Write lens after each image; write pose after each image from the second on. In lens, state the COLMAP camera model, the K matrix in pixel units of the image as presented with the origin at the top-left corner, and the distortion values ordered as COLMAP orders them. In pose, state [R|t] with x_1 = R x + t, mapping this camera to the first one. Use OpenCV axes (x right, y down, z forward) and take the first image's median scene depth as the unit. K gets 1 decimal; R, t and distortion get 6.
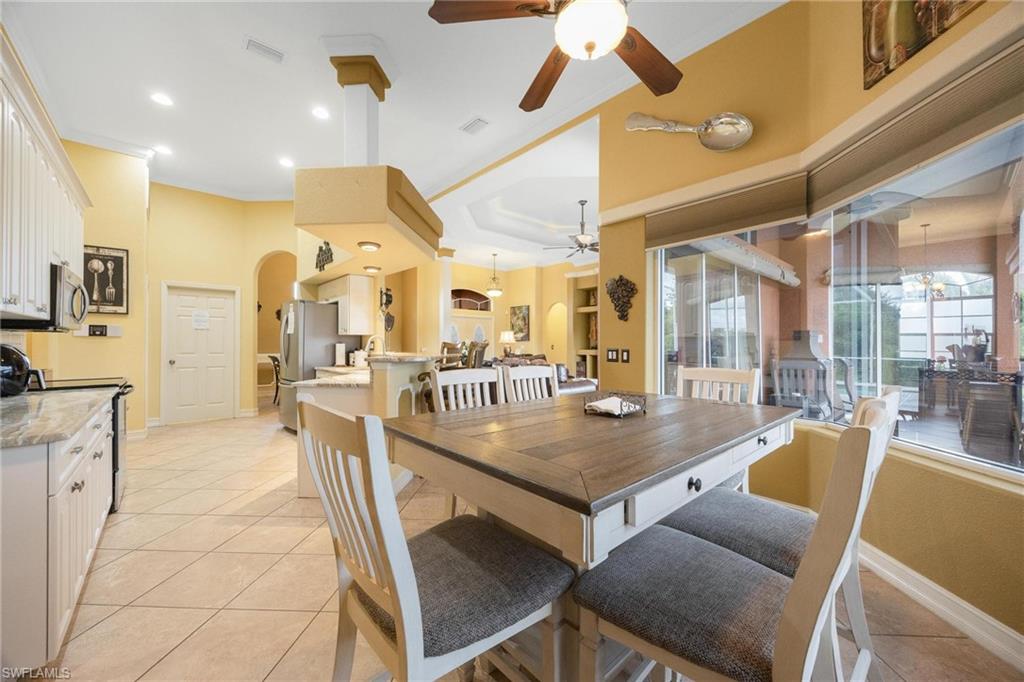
lens RADIAL K [[387.7, 0, 516.7], [0, 387.7, 341.8], [0, 0, 1]] dist [0.001861, 0.000130]
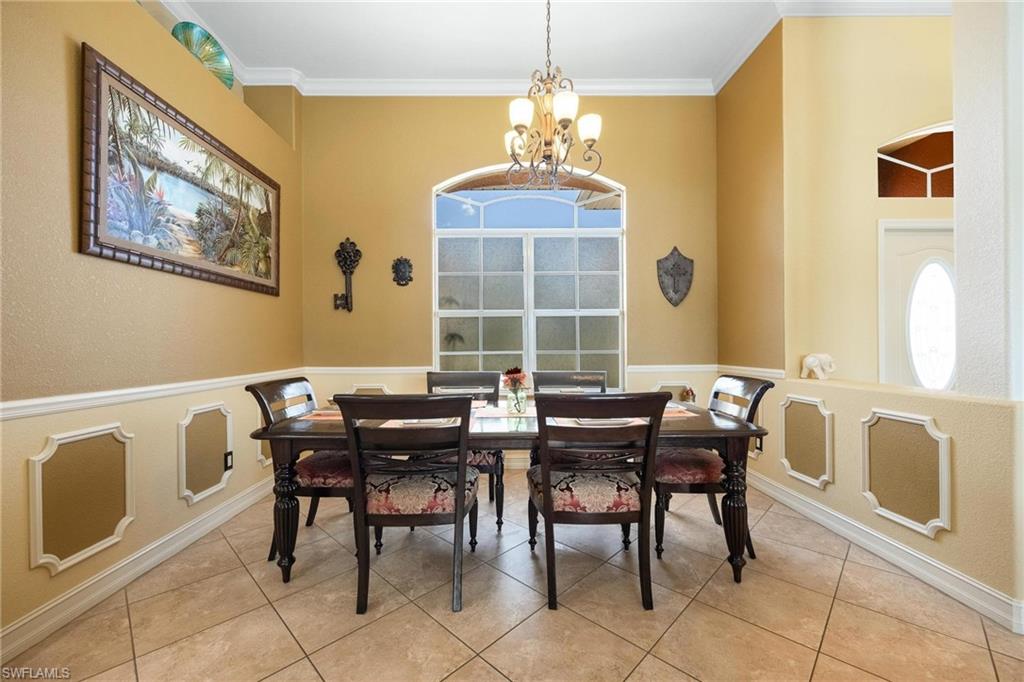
lens RADIAL K [[411.2, 0, 512.2], [0, 411.2, 343.1], [0, 0, 1]] dist [0.010421, 0.000249]
pose [[0.757177, -0.012258, -0.653095, -0.419544], [0.011562, 0.999919, -0.005363, 0.016432], [0.653108, -0.003490, 0.757257, 1.314388]]
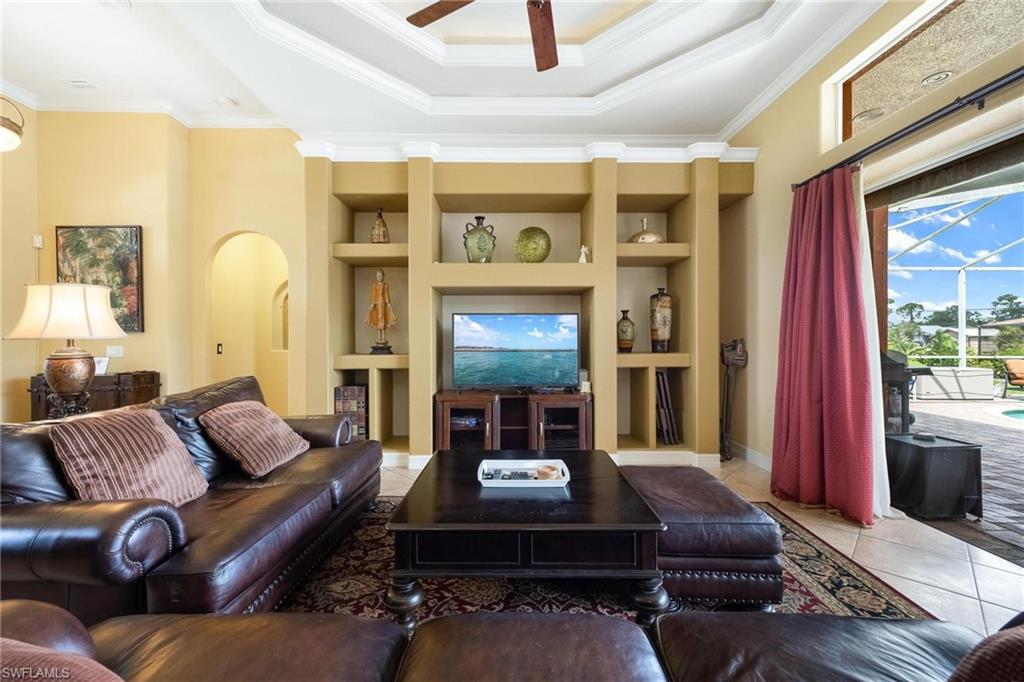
lens RADIAL K [[415.6, 0, 508.0], [0, 415.6, 337.9], [0, 0, 1]] dist [0.008865, 0.000158]
pose [[0.661772, -0.002814, 0.749700, -0.069812], [0.000757, 0.999995, 0.003085, 0.004208], [-0.749705, -0.001474, 0.661770, 1.185317]]
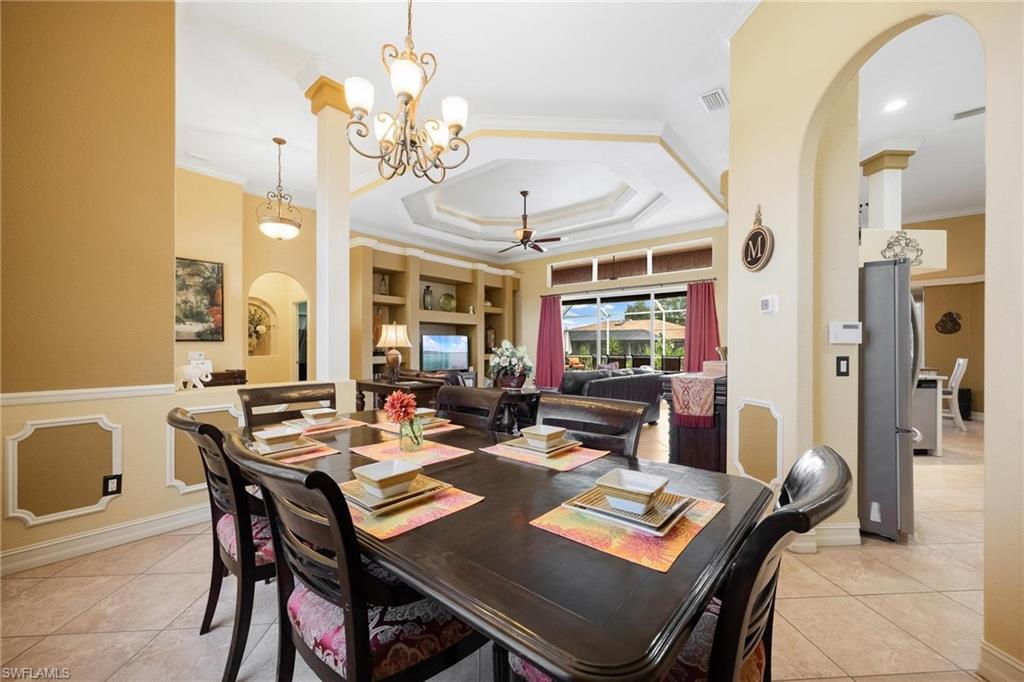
lens RADIAL K [[402.7, 0, 510.2], [0, 402.7, 342.9], [0, 0, 1]] dist [0.001191, -0.000171]
pose [[-0.123655, 0.007688, 0.992296, -1.097158], [-0.007101, 0.999938, -0.008632, 0.002668], [-0.992300, -0.008113, -0.123592, 1.645054]]
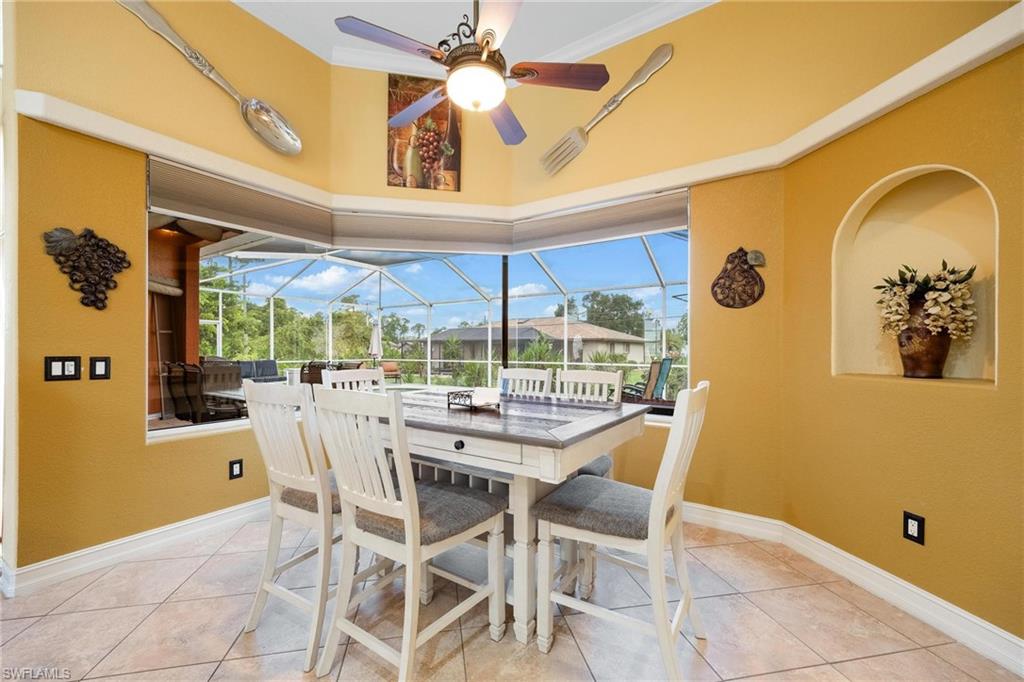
lens RADIAL K [[406.8, 0, 514.4], [0, 406.8, 346.4], [0, 0, 1]] dist [0.010014, 0.000034]
pose [[-0.250874, 0.002090, 0.968017, -0.335740], [-0.003966, 0.999987, -0.003186, 0.002013], [-0.968012, -0.004639, -0.250863, 0.375036]]
